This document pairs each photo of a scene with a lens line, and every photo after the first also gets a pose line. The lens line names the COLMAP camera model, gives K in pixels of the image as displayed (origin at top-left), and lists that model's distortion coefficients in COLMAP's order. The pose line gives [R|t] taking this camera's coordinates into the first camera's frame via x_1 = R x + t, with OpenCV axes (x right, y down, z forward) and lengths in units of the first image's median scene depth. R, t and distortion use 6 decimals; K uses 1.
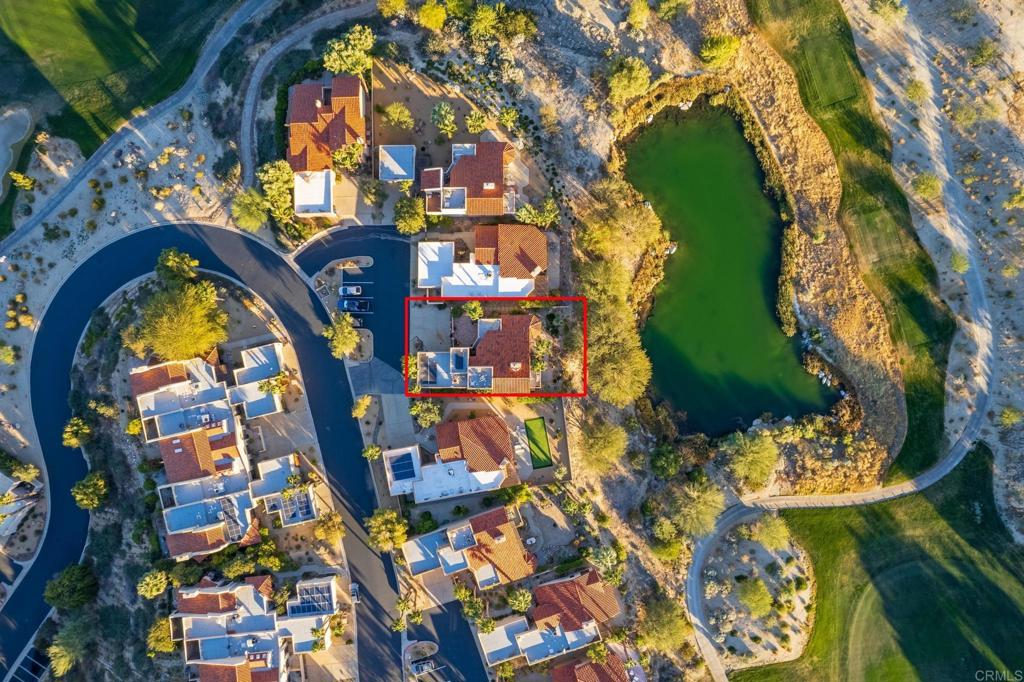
lens RADIAL K [[661.5, 0, 512.6], [0, 661.5, 336.7], [0, 0, 1]] dist [-0.077656, 0.076372]
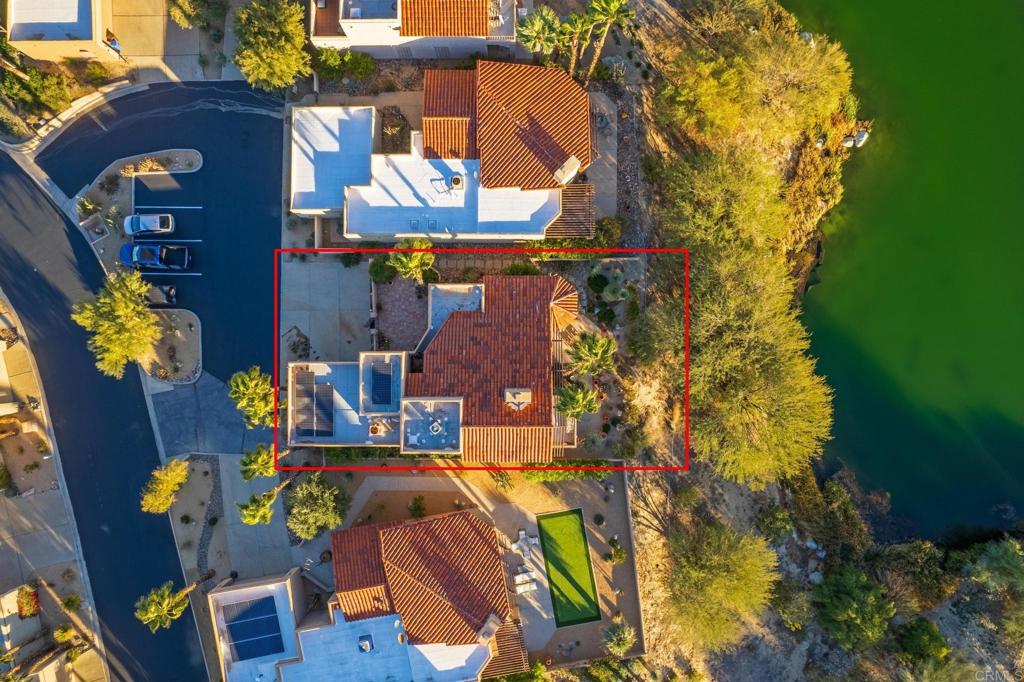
lens RADIAL K [[661.5, 0, 512.6], [0, 661.5, 336.7], [0, 0, 1]] dist [-0.077656, 0.076372]
pose [[0.999994, 0.001799, 0.002974, 0.000087], [-0.001800, 0.999998, 0.000176, 0.006232], [-0.002974, -0.000181, 0.999996, 0.563021]]
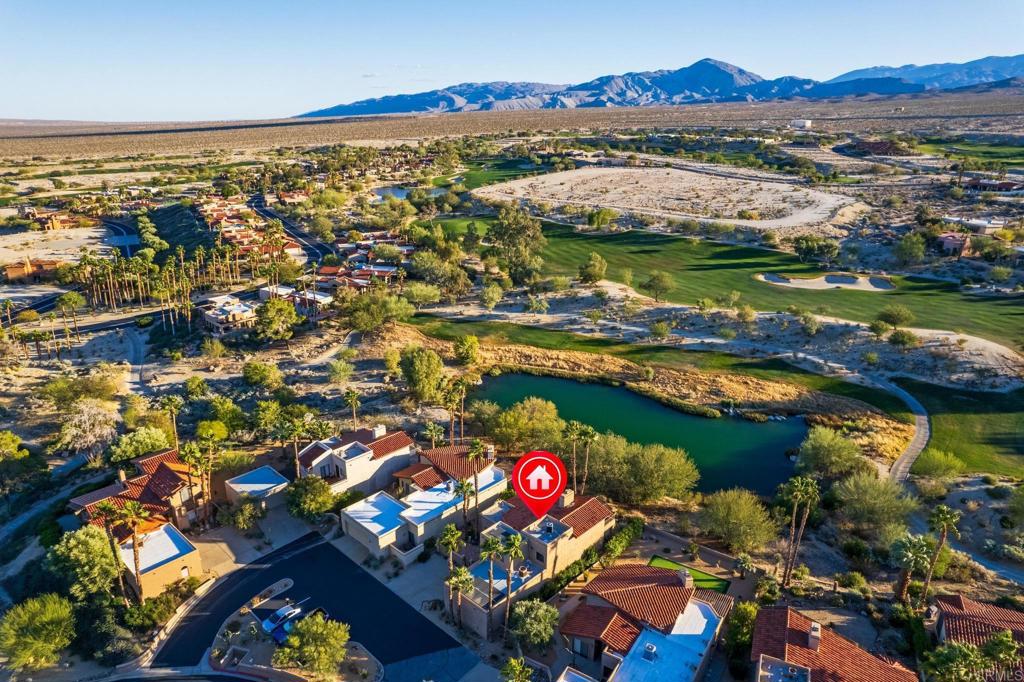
lens RADIAL K [[661.5, 0, 512.6], [0, 661.5, 336.7], [0, 0, 1]] dist [-0.077656, 0.076372]
pose [[0.685972, -0.230174, 0.690263, -0.447119], [0.727540, 0.231710, -0.645752, 0.388481], [-0.011305, 0.945162, 0.326407, 0.586949]]
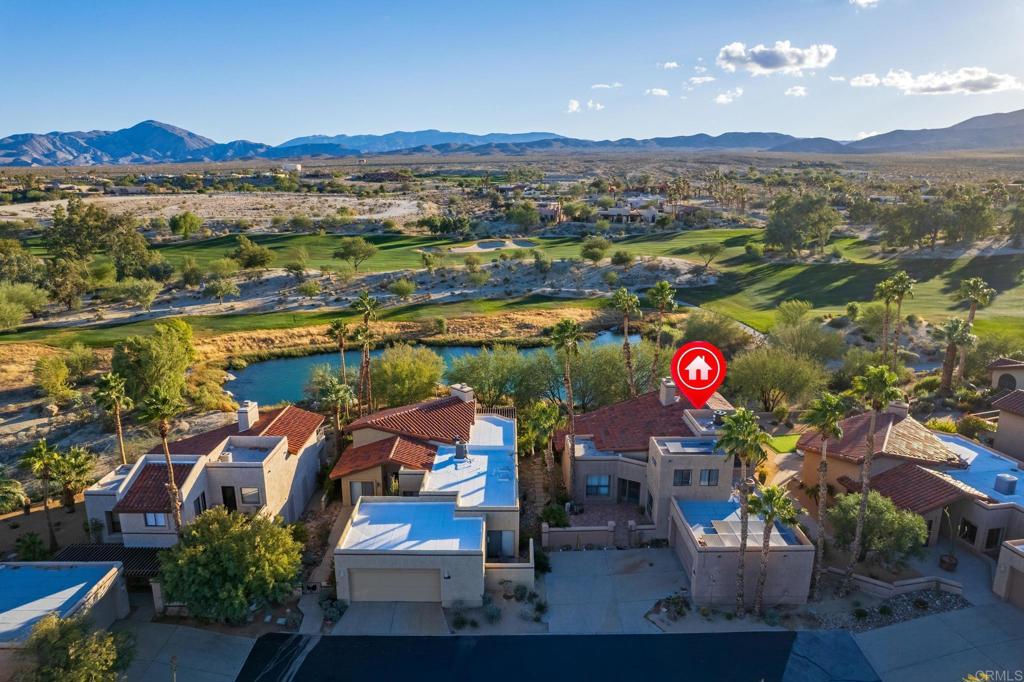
lens RADIAL K [[661.5, 0, 512.6], [0, 661.5, 336.7], [0, 0, 1]] dist [-0.077656, 0.076372]
pose [[-0.005646, -0.229842, 0.973211, -0.406011], [0.999919, 0.009829, 0.008122, -0.064315], [-0.011433, 0.973178, 0.229768, 0.820352]]
